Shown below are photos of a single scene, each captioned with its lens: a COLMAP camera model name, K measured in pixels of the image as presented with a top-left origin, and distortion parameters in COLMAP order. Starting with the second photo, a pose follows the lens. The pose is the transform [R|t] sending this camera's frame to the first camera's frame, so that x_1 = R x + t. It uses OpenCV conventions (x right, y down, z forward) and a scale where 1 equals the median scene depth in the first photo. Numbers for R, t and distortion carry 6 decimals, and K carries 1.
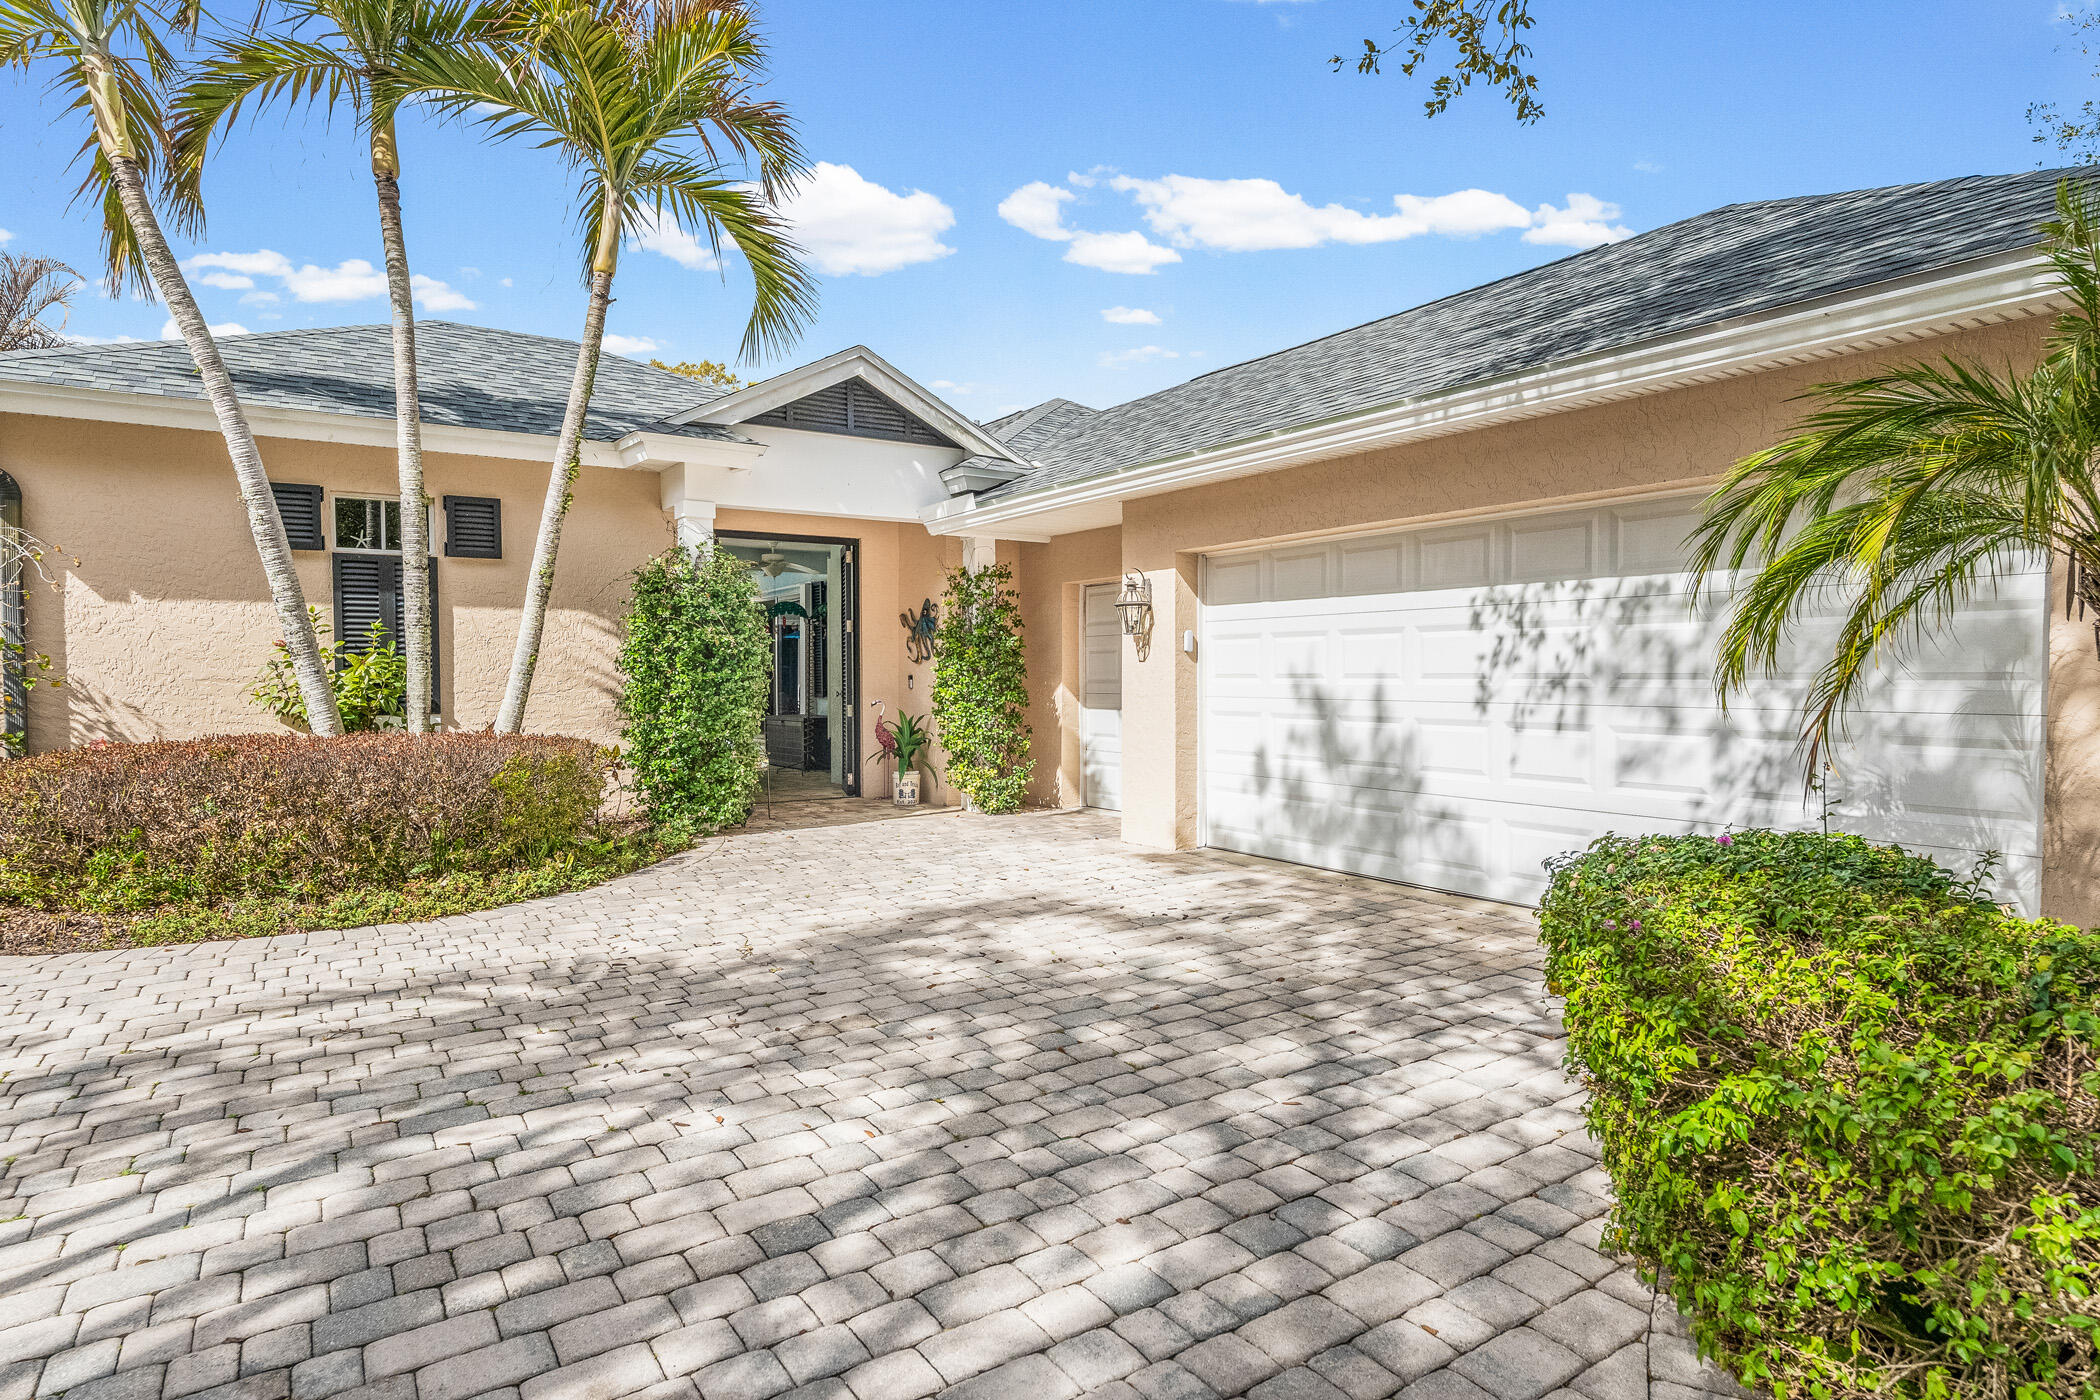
lens RADIAL K [[1129.9, 0, 1050.0], [0, 1129.9, 700.0], [0, 0, 1]] dist [0.000596, 0.000010]
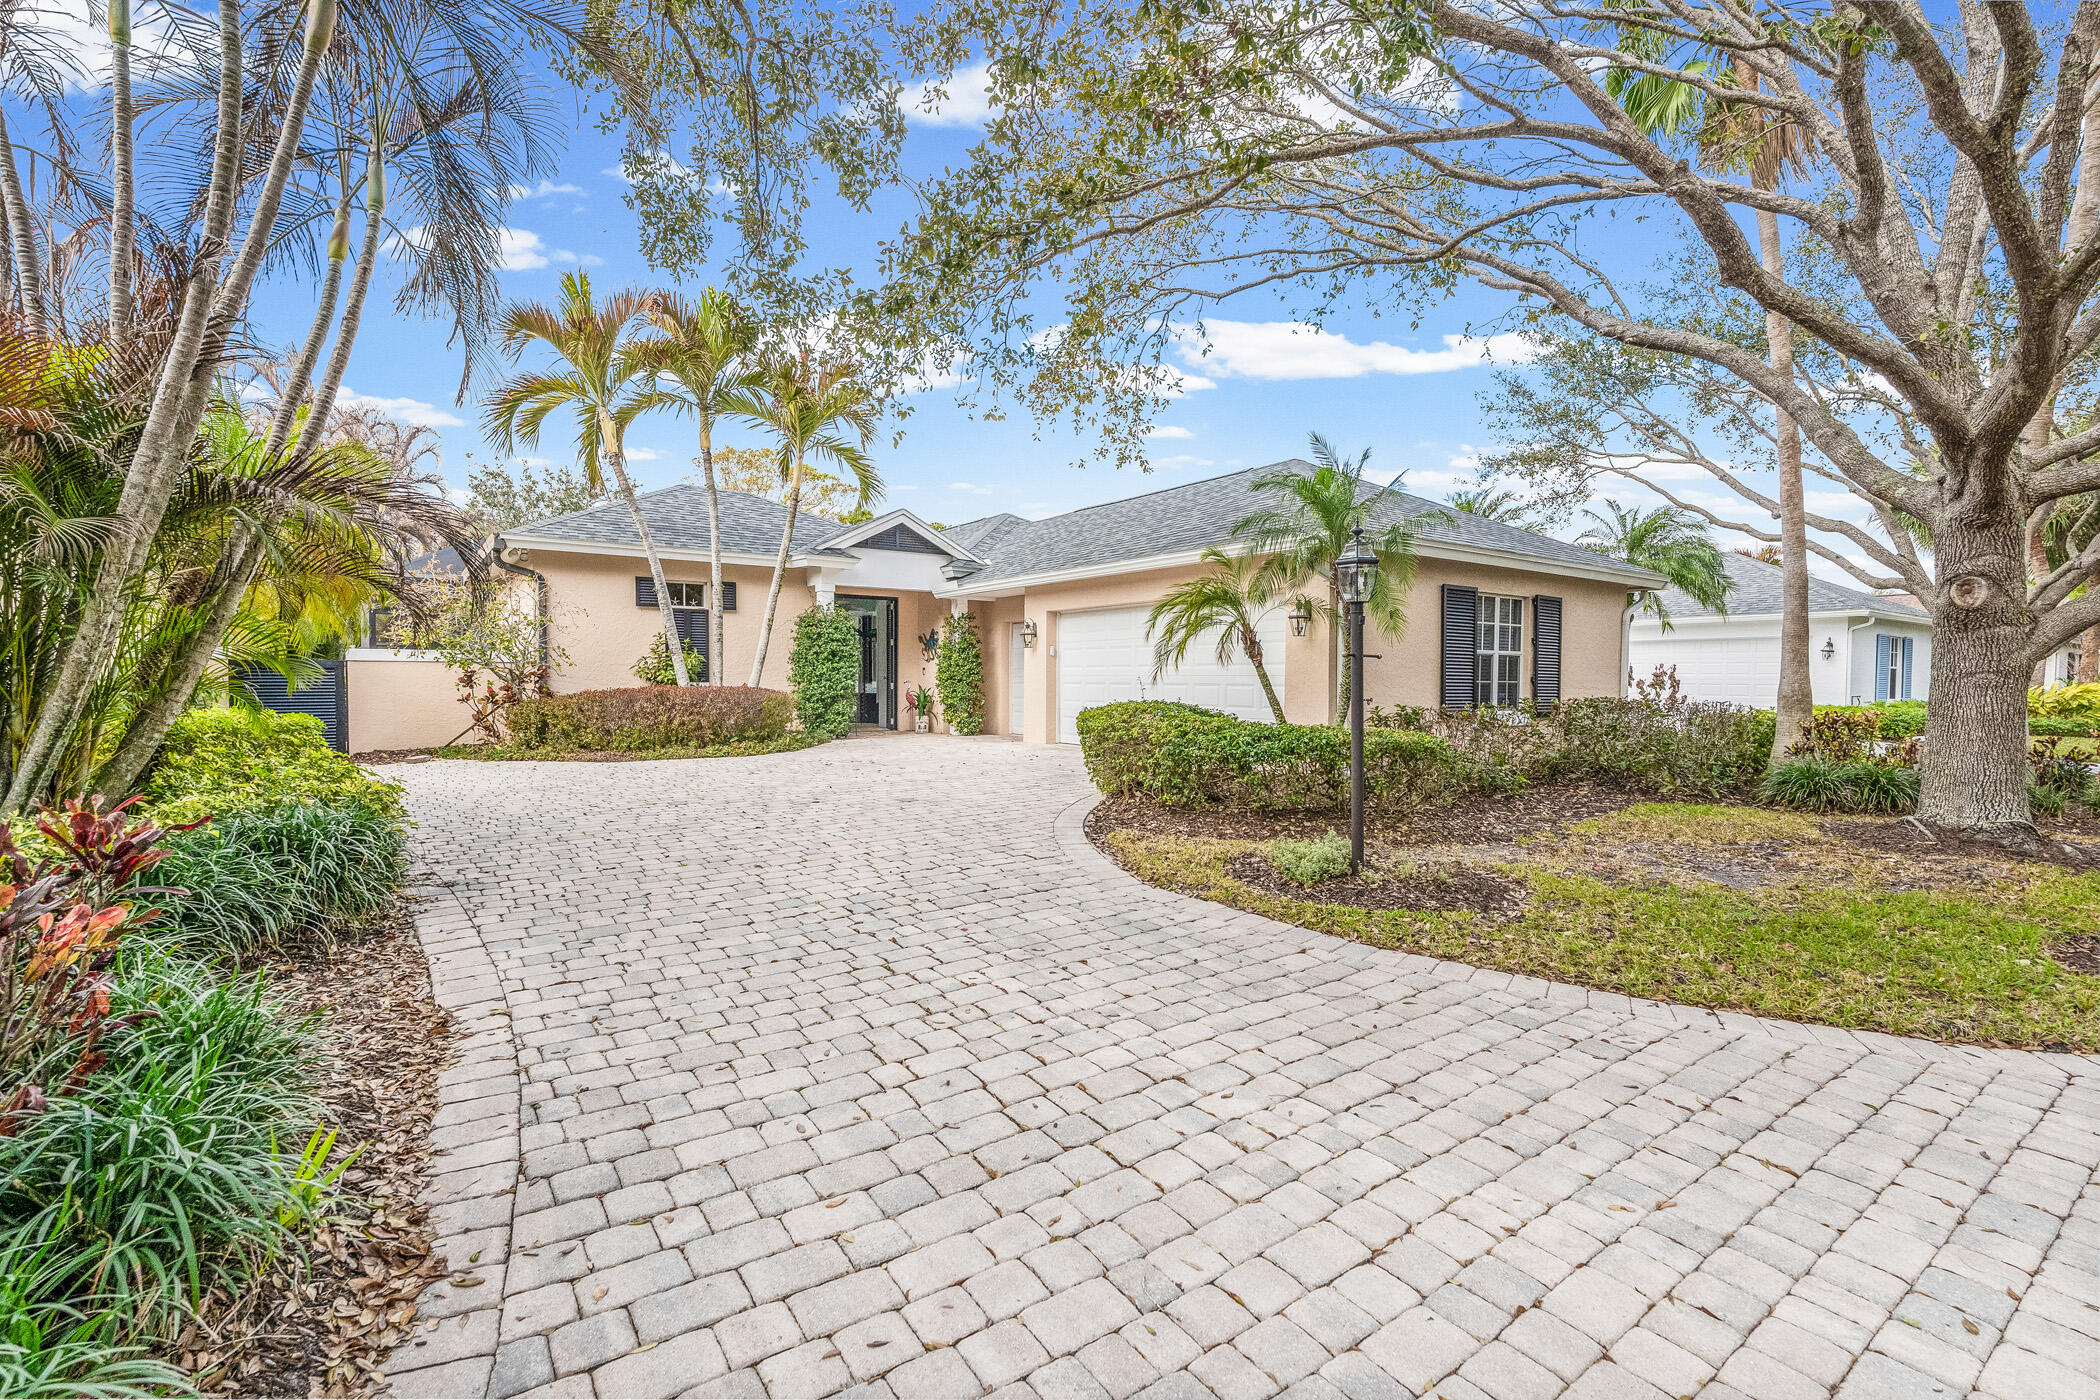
lens RADIAL K [[962.8, 0, 1050.0], [0, 962.8, 700.0], [0, 0, 1]] dist [-0.000600, -0.000013]
pose [[0.999641, 0.005886, 0.026147, 0.057454], [-0.005780, 0.999975, -0.004152, 0.044568], [-0.026171, 0.003999, 0.999649, -0.753386]]
